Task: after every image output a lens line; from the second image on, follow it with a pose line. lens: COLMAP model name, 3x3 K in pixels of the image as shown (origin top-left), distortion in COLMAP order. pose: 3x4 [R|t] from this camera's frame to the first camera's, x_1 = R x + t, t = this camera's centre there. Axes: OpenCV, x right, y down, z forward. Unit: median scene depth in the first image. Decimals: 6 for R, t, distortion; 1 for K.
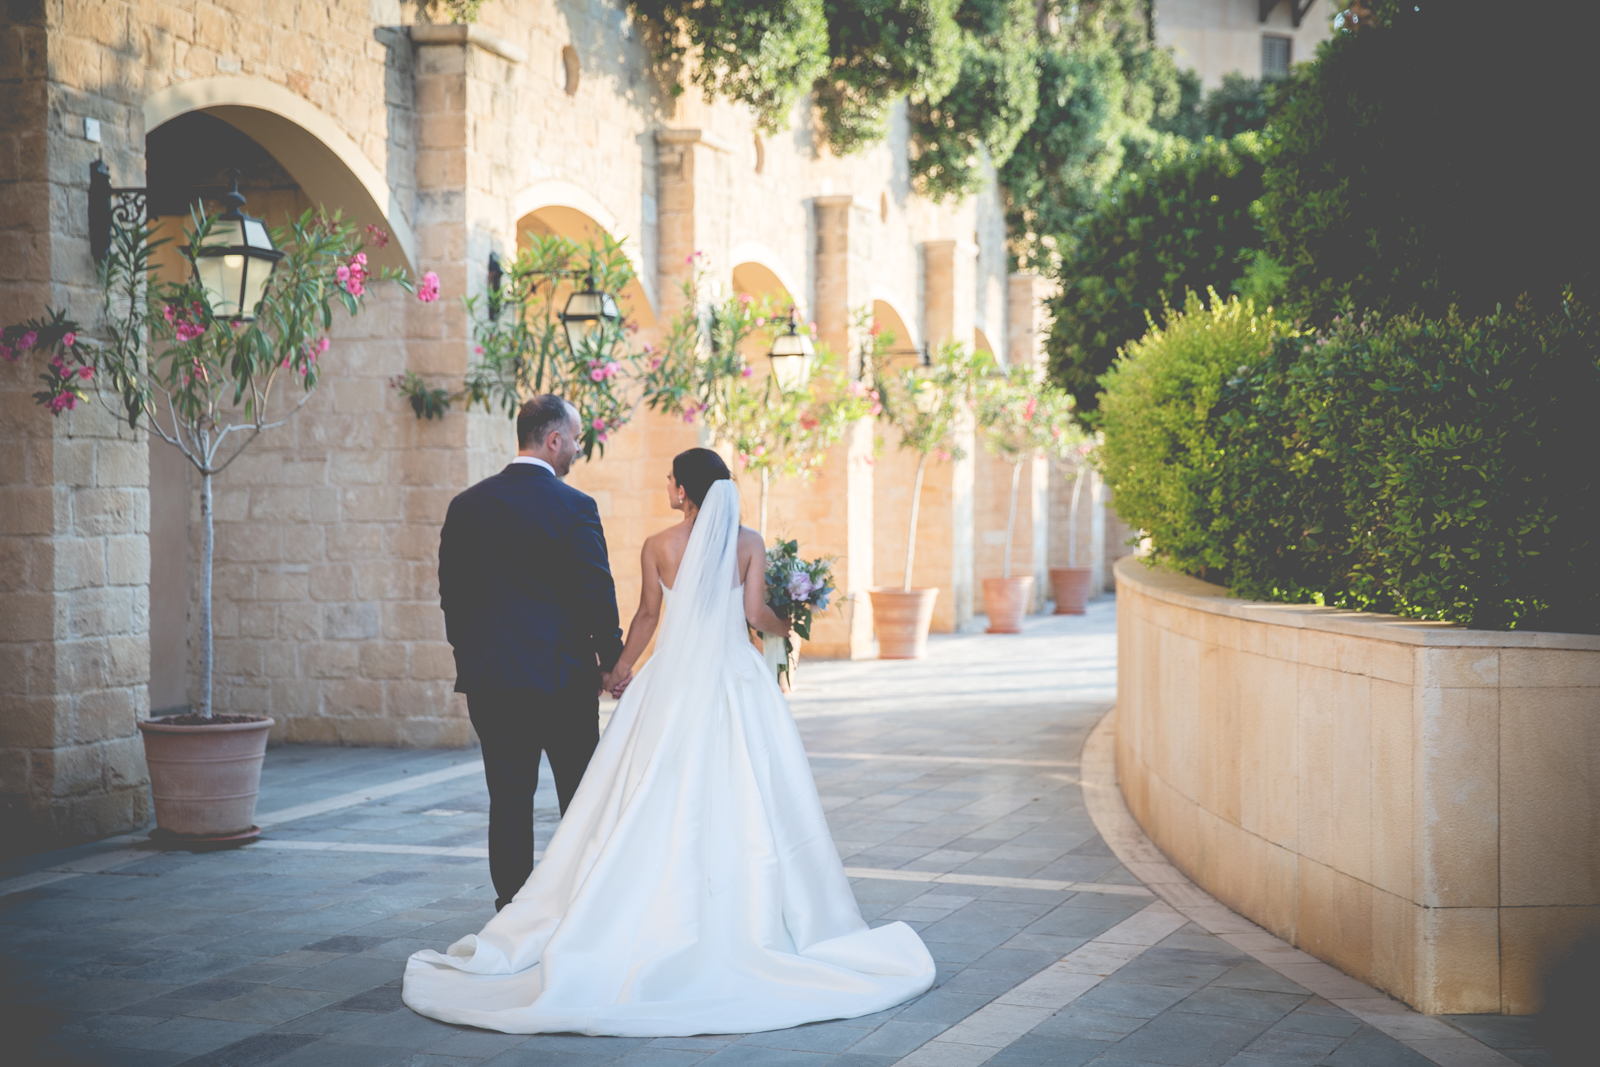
lens RADIAL K [[2639.3, 0, 800.0], [0, 2639.3, 533.5], [0, 0, 1]] dist [0.318800, 0.048740]
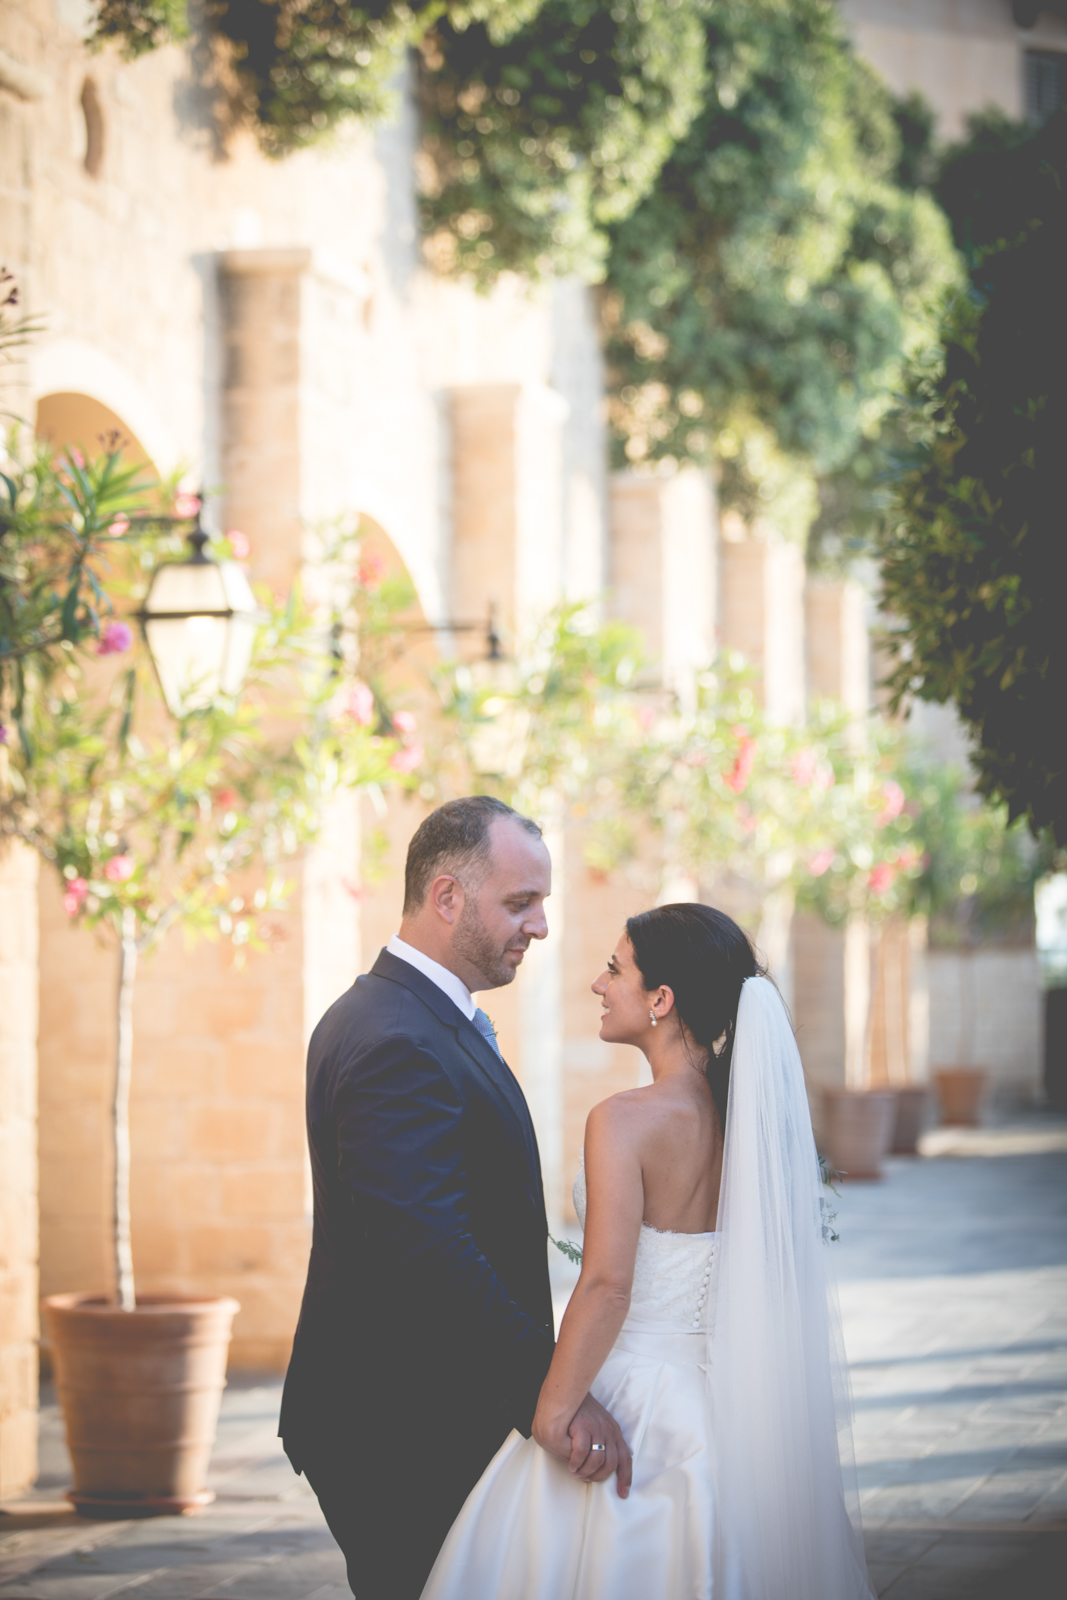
lens RADIAL K [[4346.5, 0, 533.5], [0, 4346.5, 800.0], [0, 0, 1]] dist [0.003031, -0.603074]
pose [[0.993621, -0.001955, 0.112757, -0.020397], [0.007054, 0.998969, -0.044846, -0.010270], [-0.112553, 0.045356, 0.992610, 0.302109]]
